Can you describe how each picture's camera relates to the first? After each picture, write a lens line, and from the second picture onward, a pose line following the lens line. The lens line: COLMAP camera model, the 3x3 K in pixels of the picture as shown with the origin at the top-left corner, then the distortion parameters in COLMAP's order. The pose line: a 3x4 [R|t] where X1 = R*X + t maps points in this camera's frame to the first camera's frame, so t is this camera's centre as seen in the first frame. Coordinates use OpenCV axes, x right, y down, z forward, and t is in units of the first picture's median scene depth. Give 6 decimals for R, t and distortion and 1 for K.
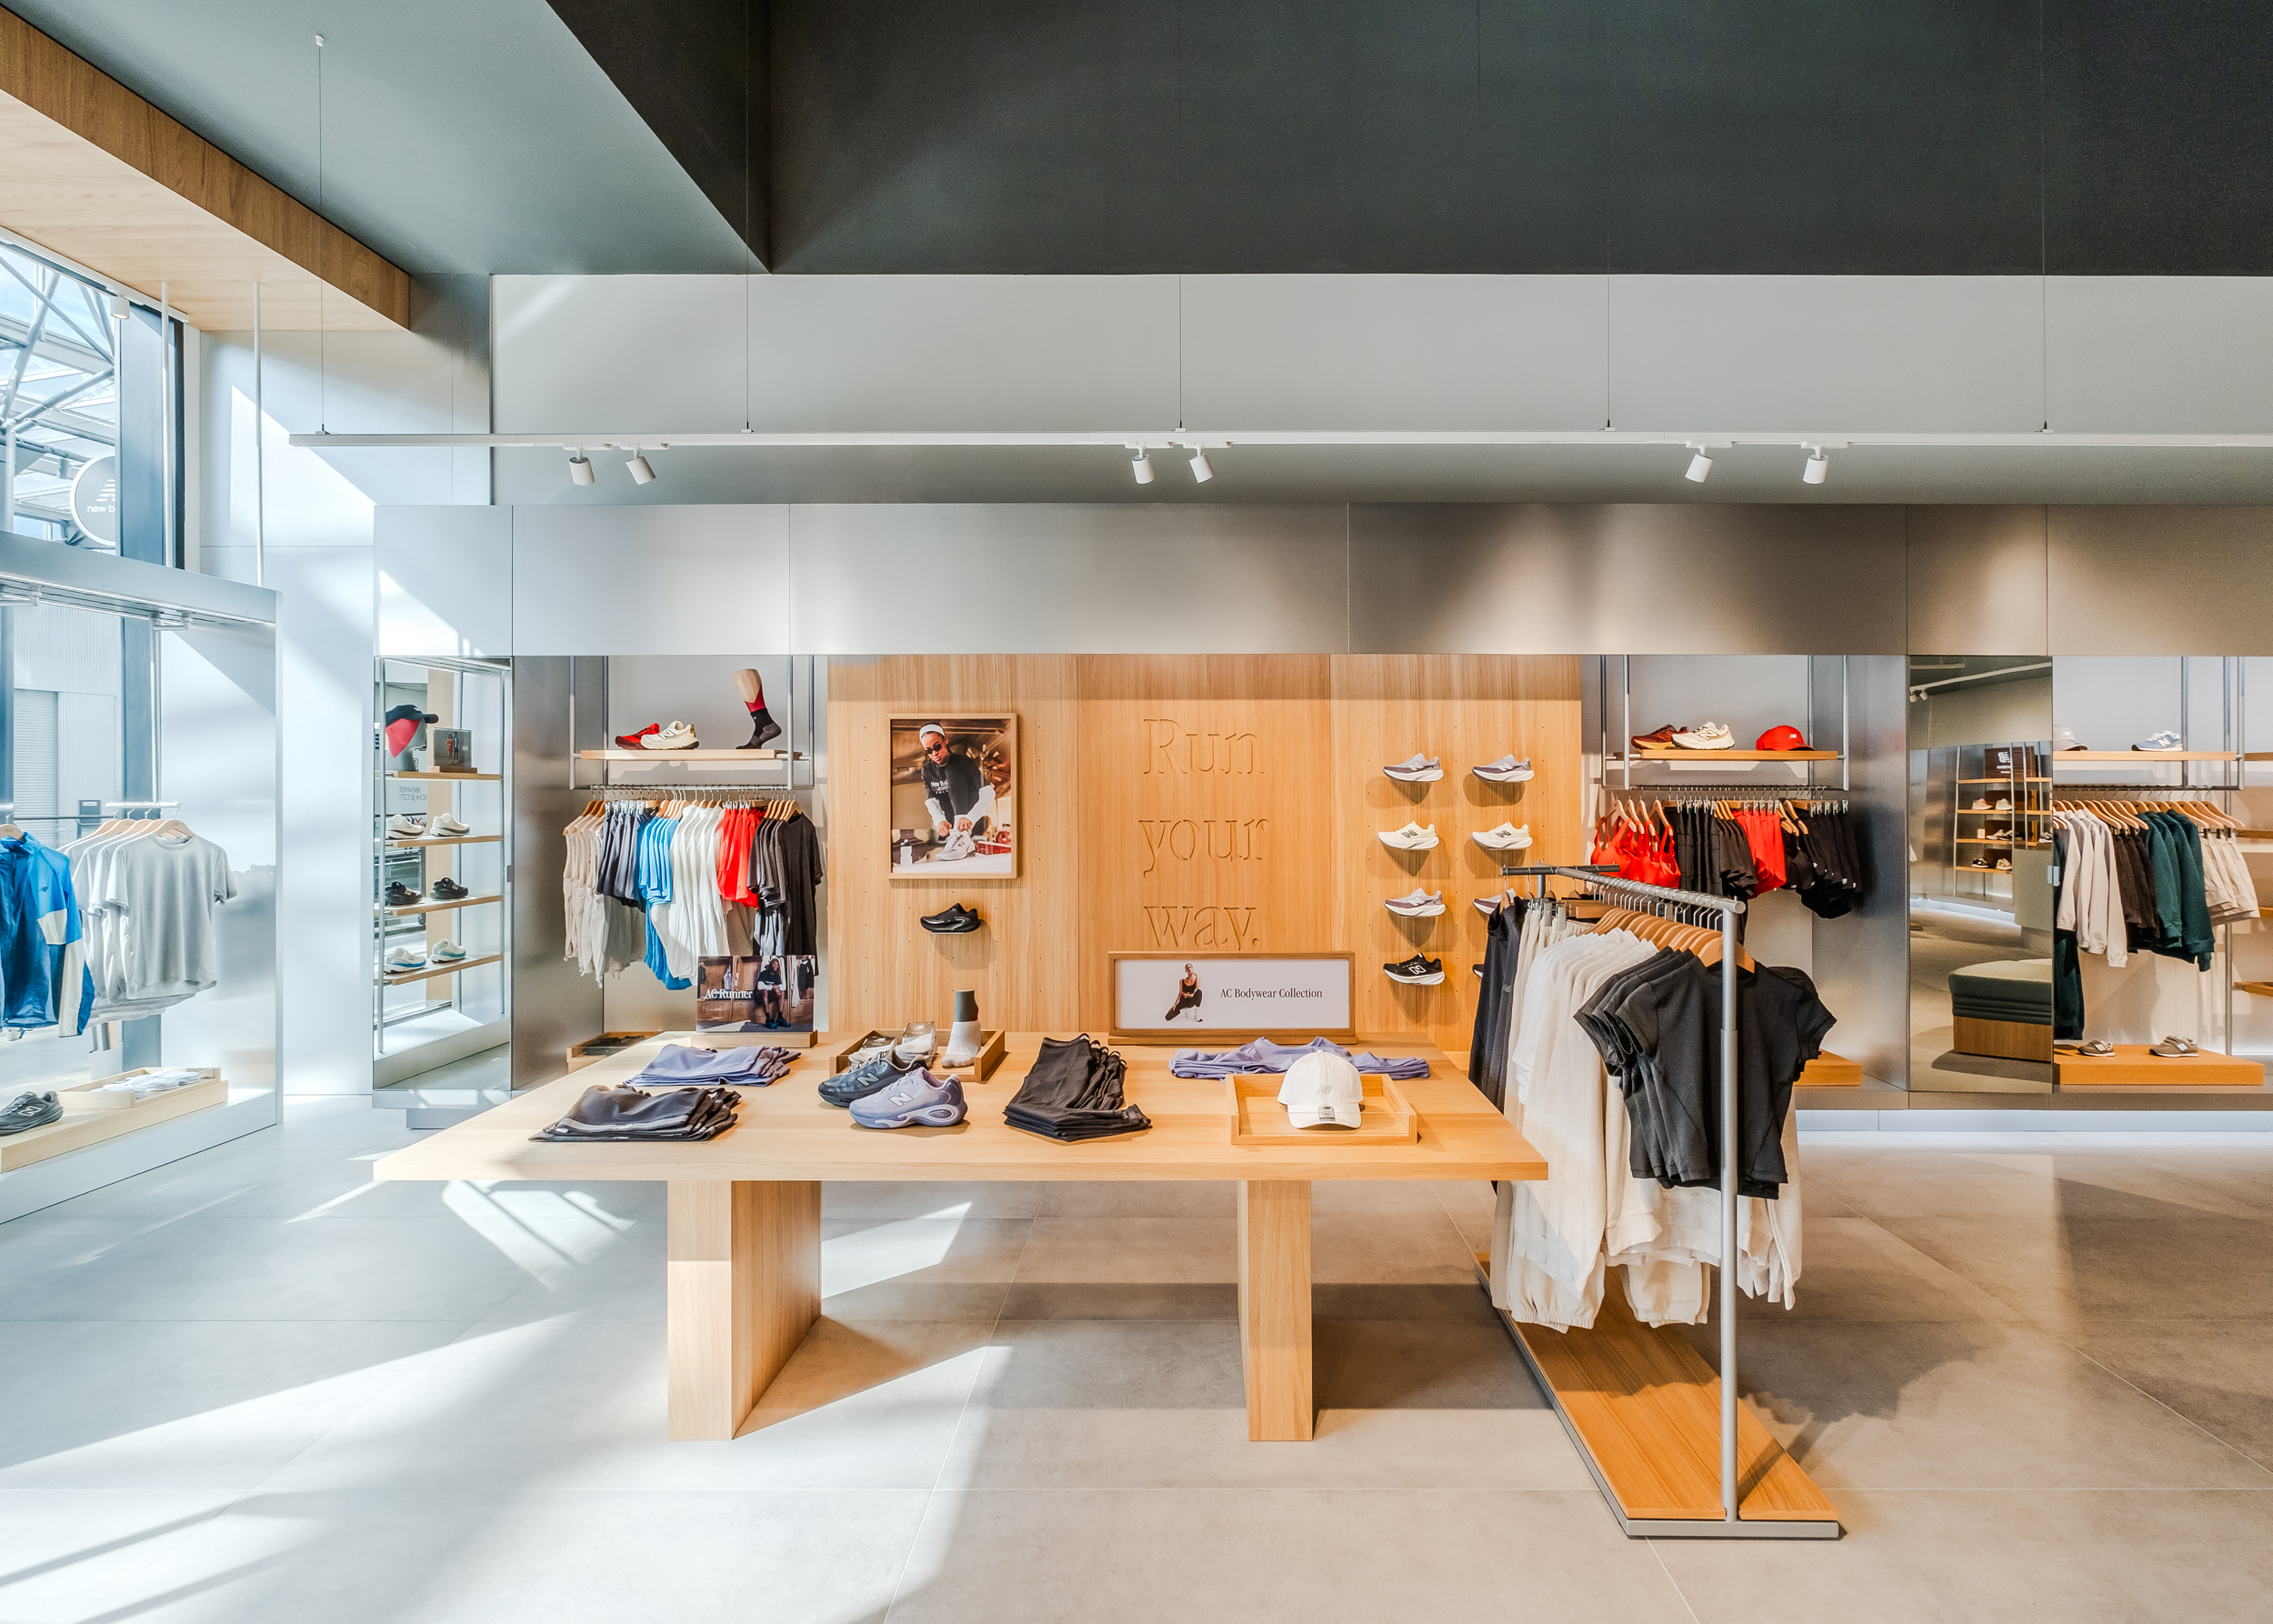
lens RADIAL K [[865.8, 0, 1137.2], [0, 865.8, 753.8], [0, 0, 1]] dist [-0.001854, -0.000073]
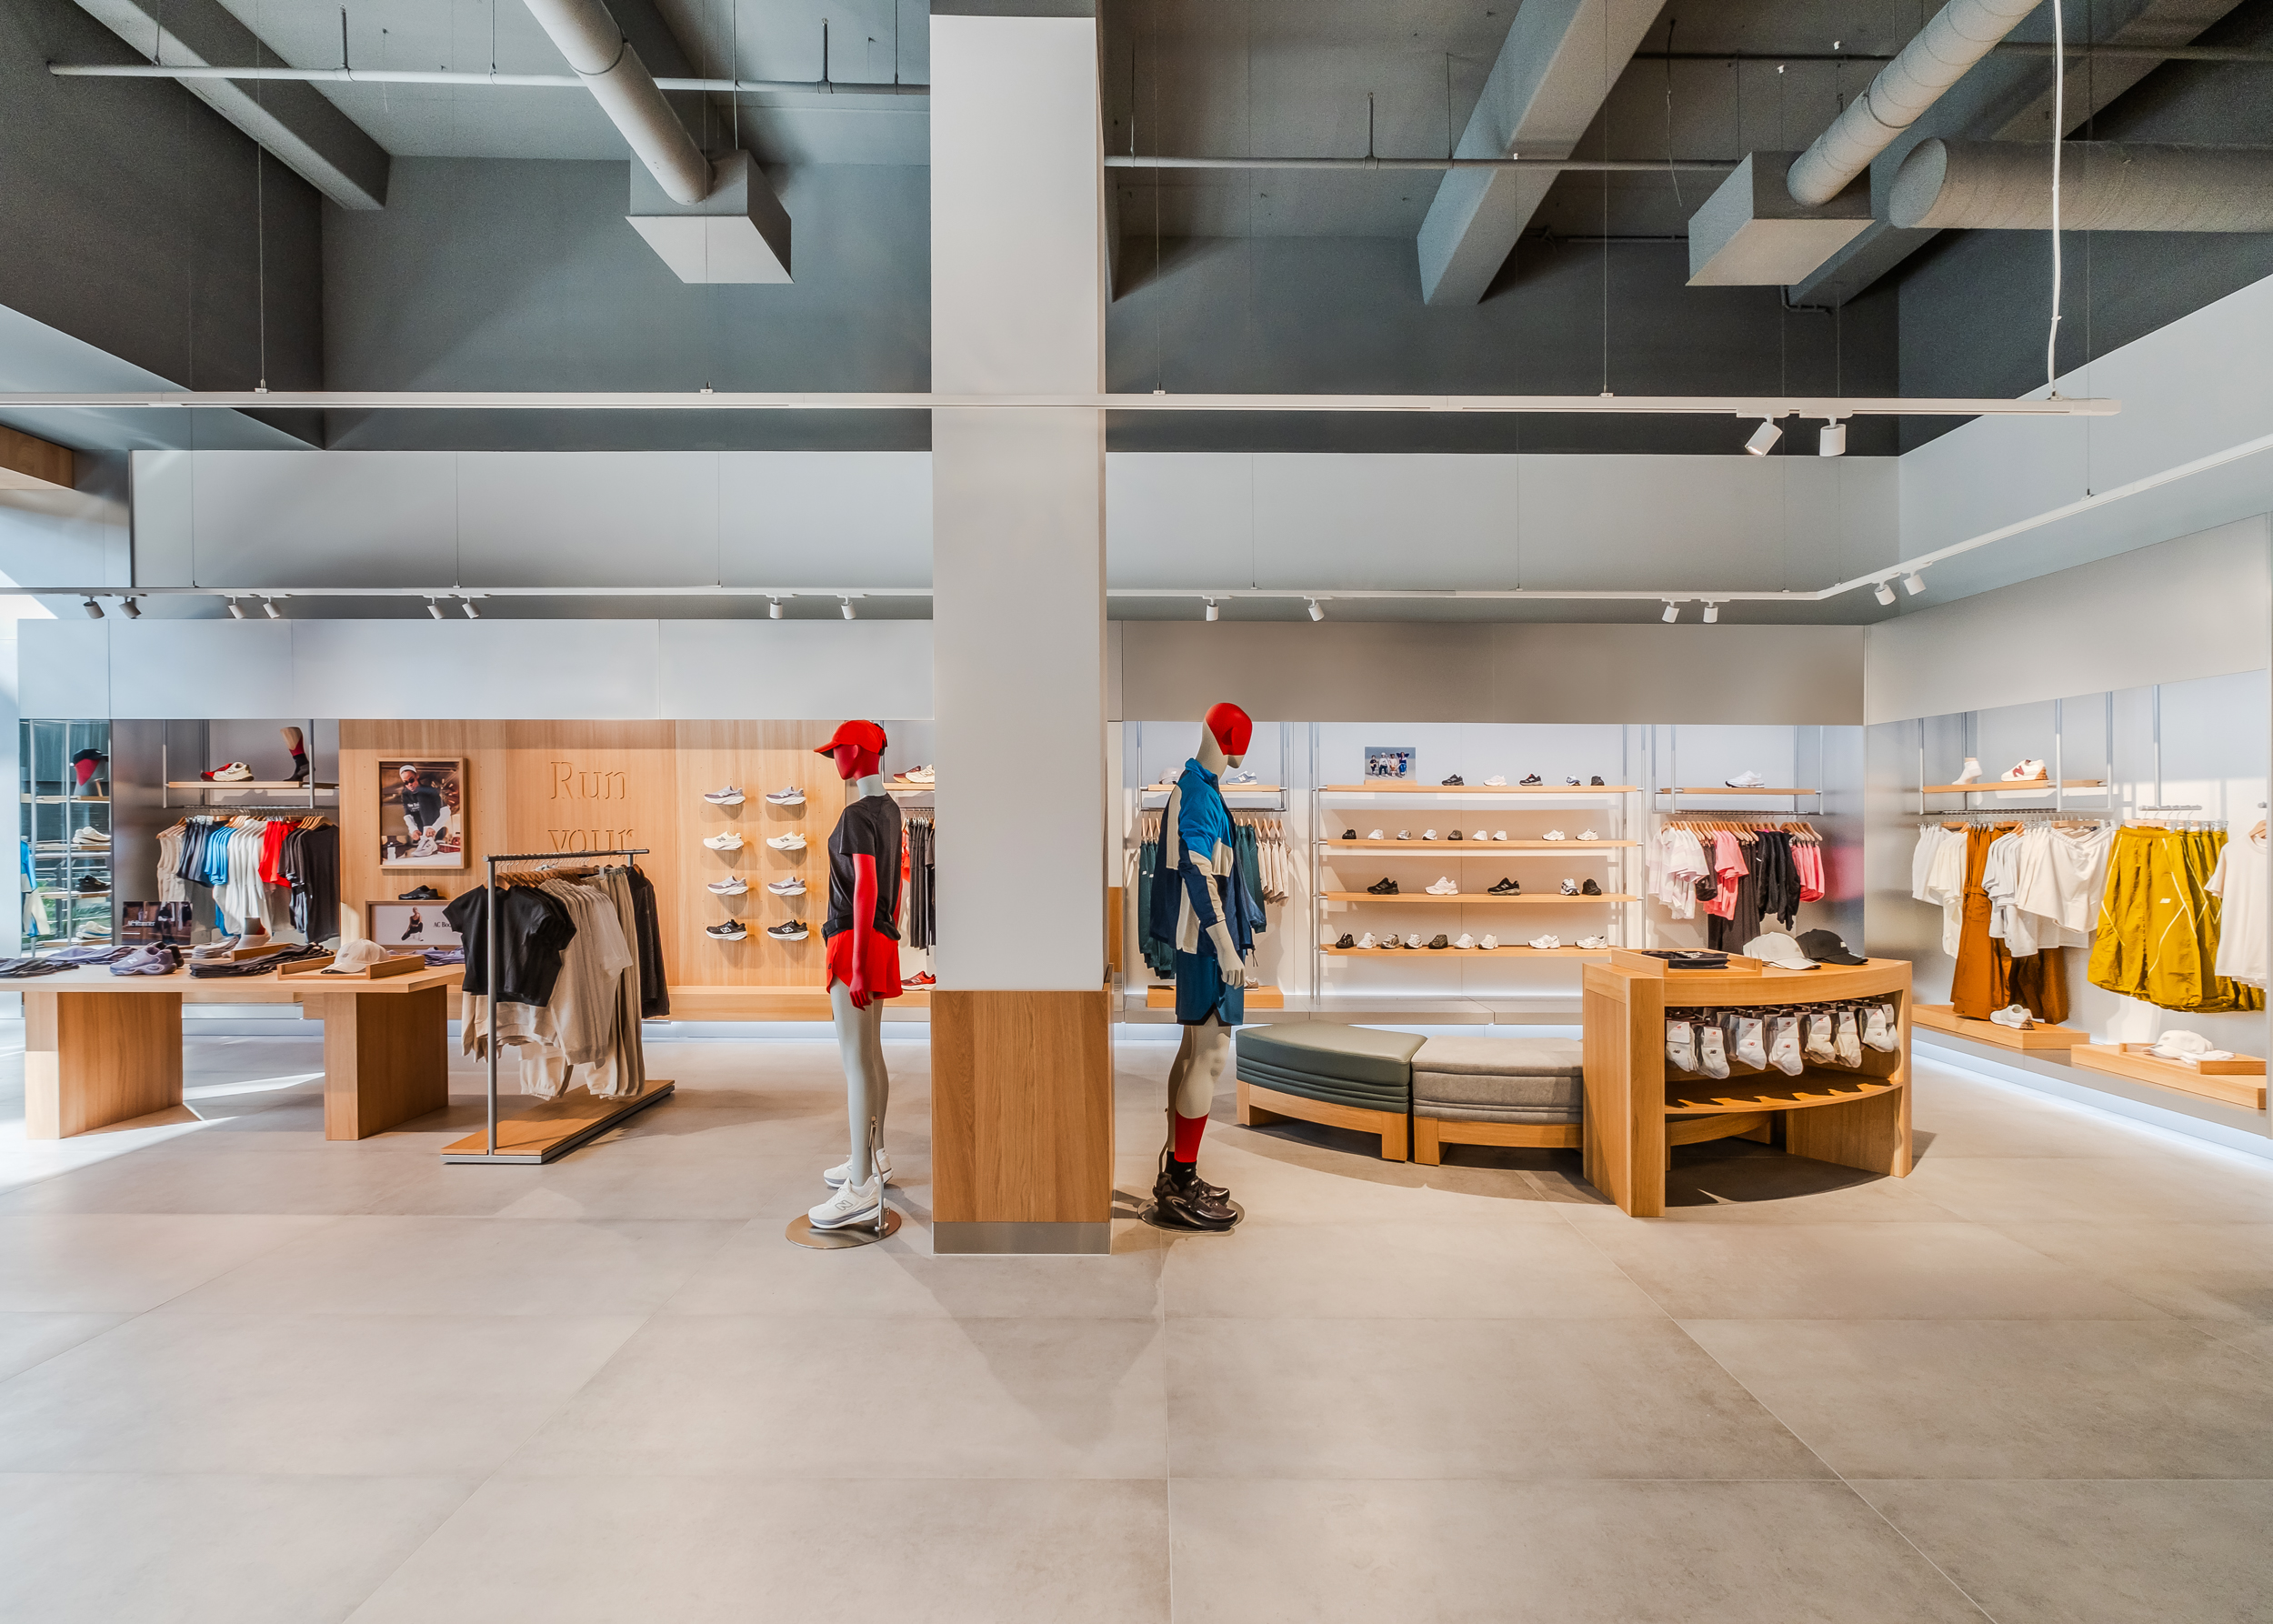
lens RADIAL K [[887.8, 0, 1134.5], [0, 887.8, 787.7], [0, 0, 1]] dist [0.012928, 0.000059]
pose [[0.999836, 0.002482, -0.017951, 1.037403], [-0.002419, 0.999991, 0.003505, -0.003505], [0.017959, -0.003461, 0.999833, -0.514632]]
